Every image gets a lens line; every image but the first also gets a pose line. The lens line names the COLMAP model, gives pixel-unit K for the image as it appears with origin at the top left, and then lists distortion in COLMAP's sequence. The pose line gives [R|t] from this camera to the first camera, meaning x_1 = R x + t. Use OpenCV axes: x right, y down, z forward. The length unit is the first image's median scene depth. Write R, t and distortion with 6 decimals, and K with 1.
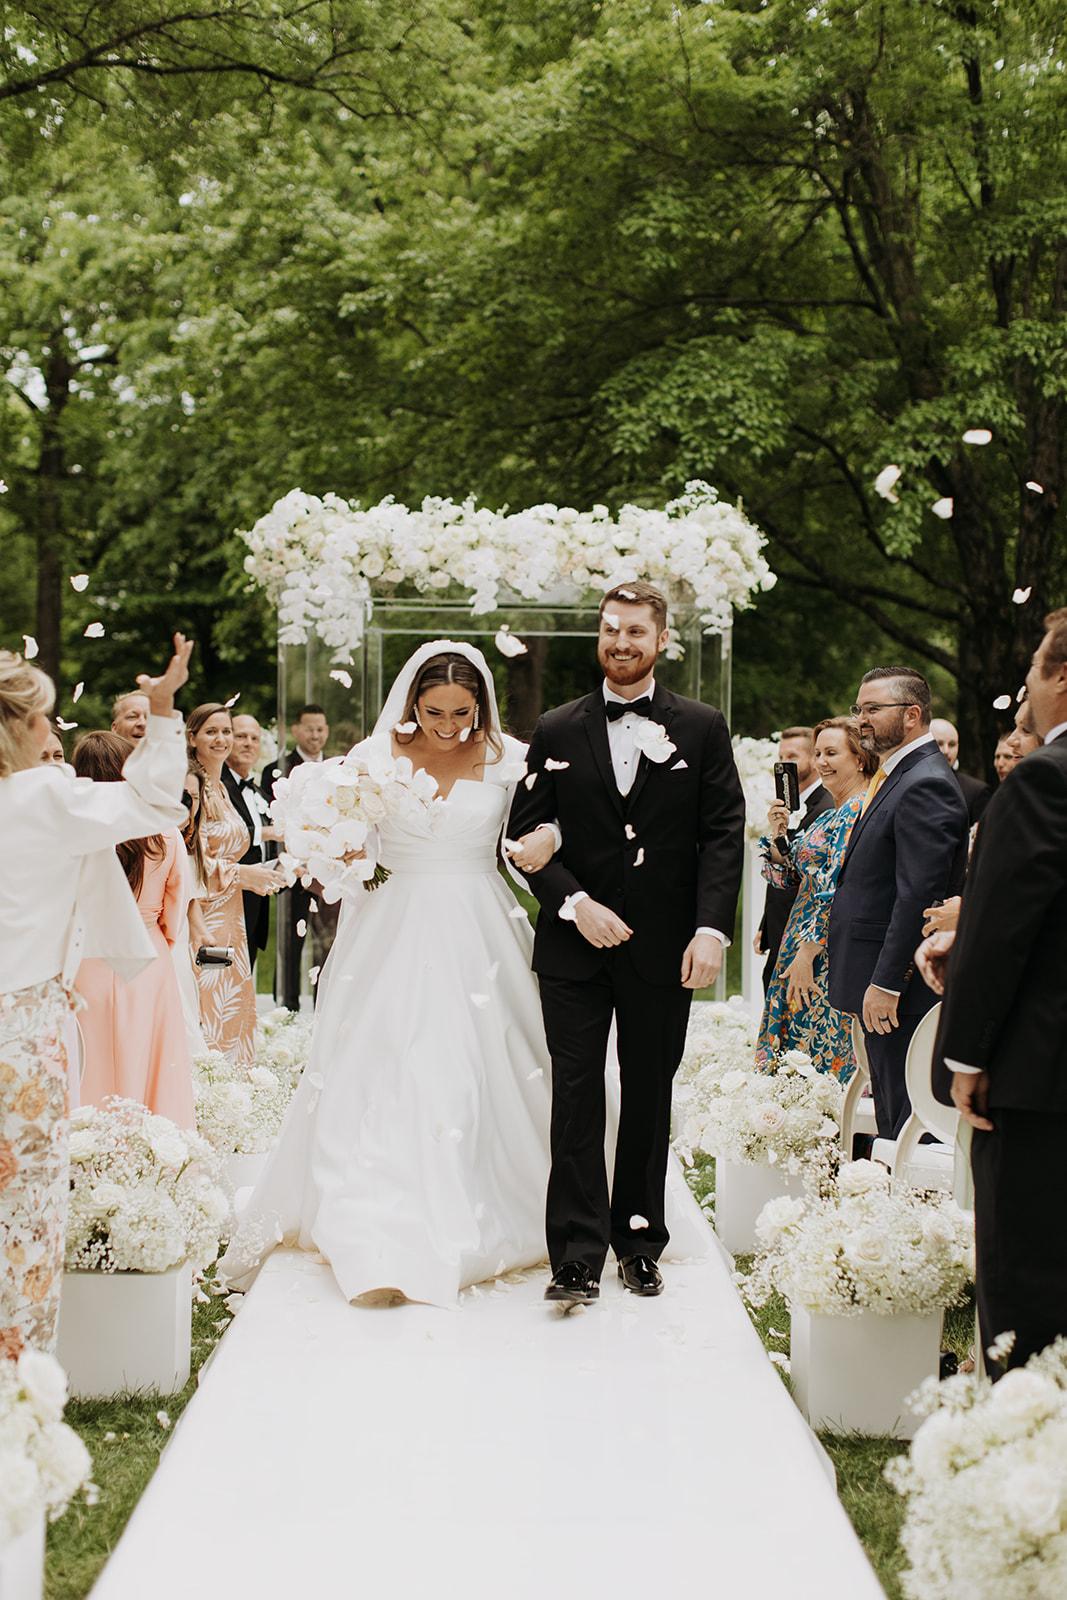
lens RADIAL K [[2915.0, 0, 540.6], [0, 2915.0, 681.4], [0, 0, 1]] dist [0.091664, -0.154730]
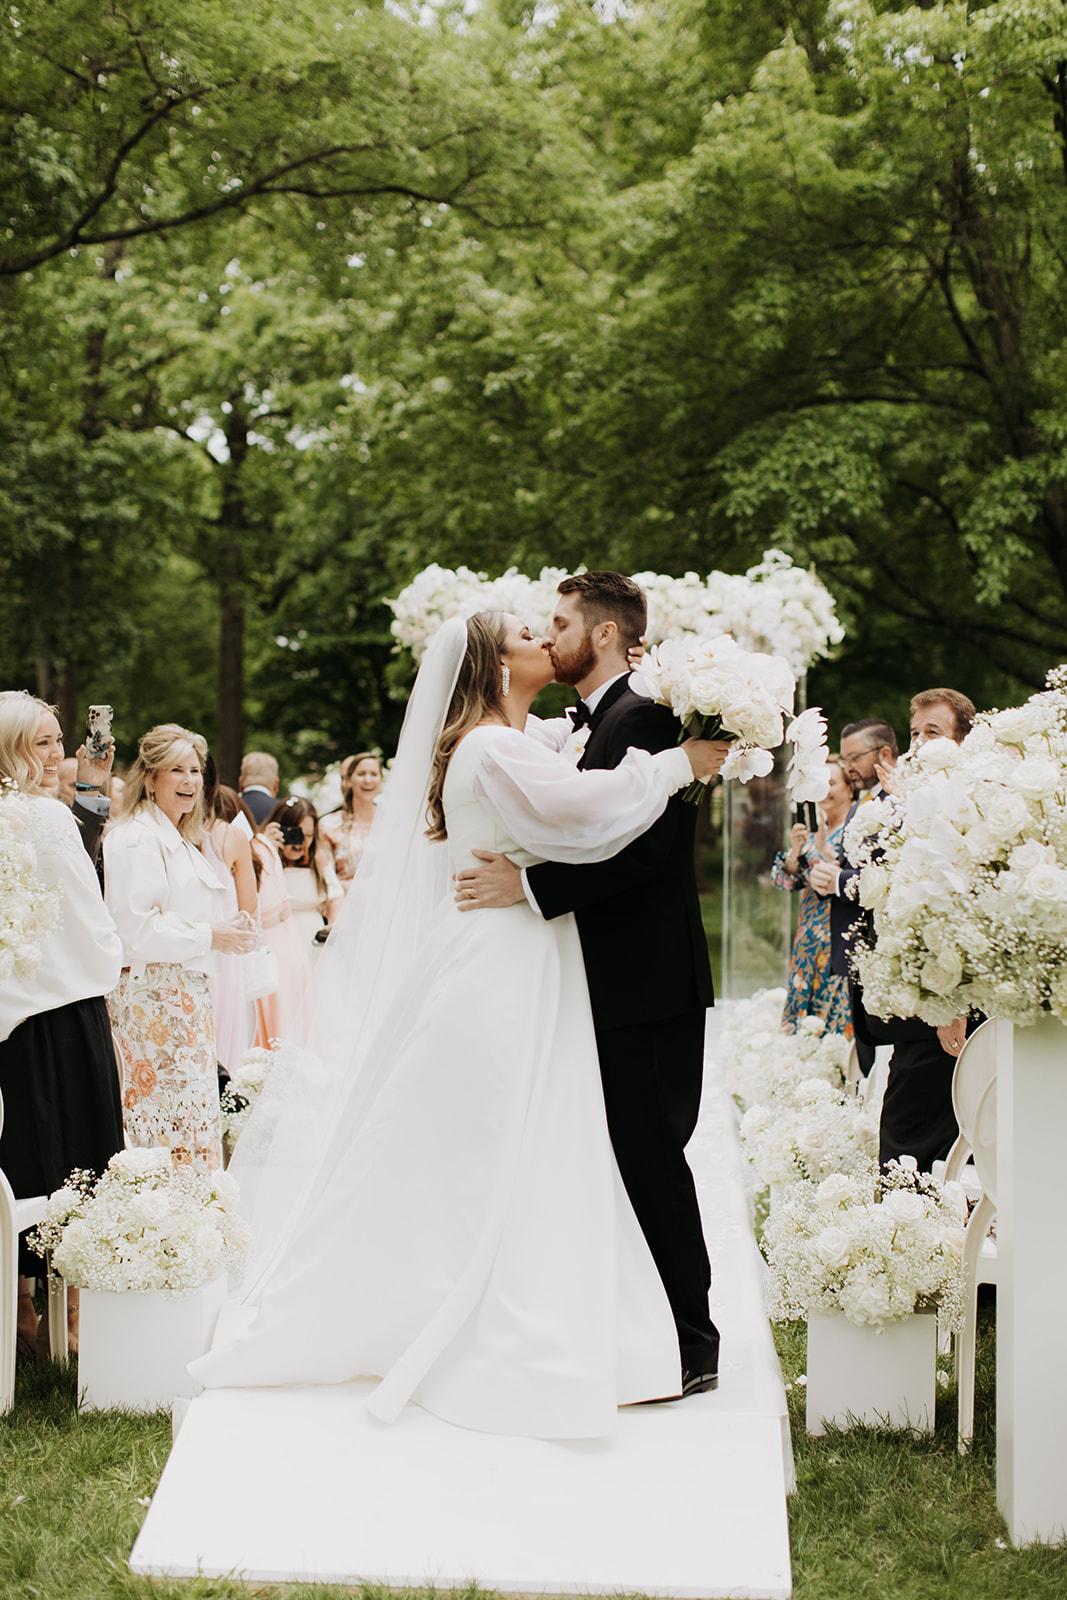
lens RADIAL K [[2915.0, 0, 540.6], [0, 2915.0, 681.4], [0, 0, 1]] dist [0.091664, -0.154730]
pose [[0.997973, -0.015501, -0.061718, 0.020033], [0.014839, 0.999828, -0.011162, -0.002894], [0.061880, 0.010224, 0.998031, -0.111575]]
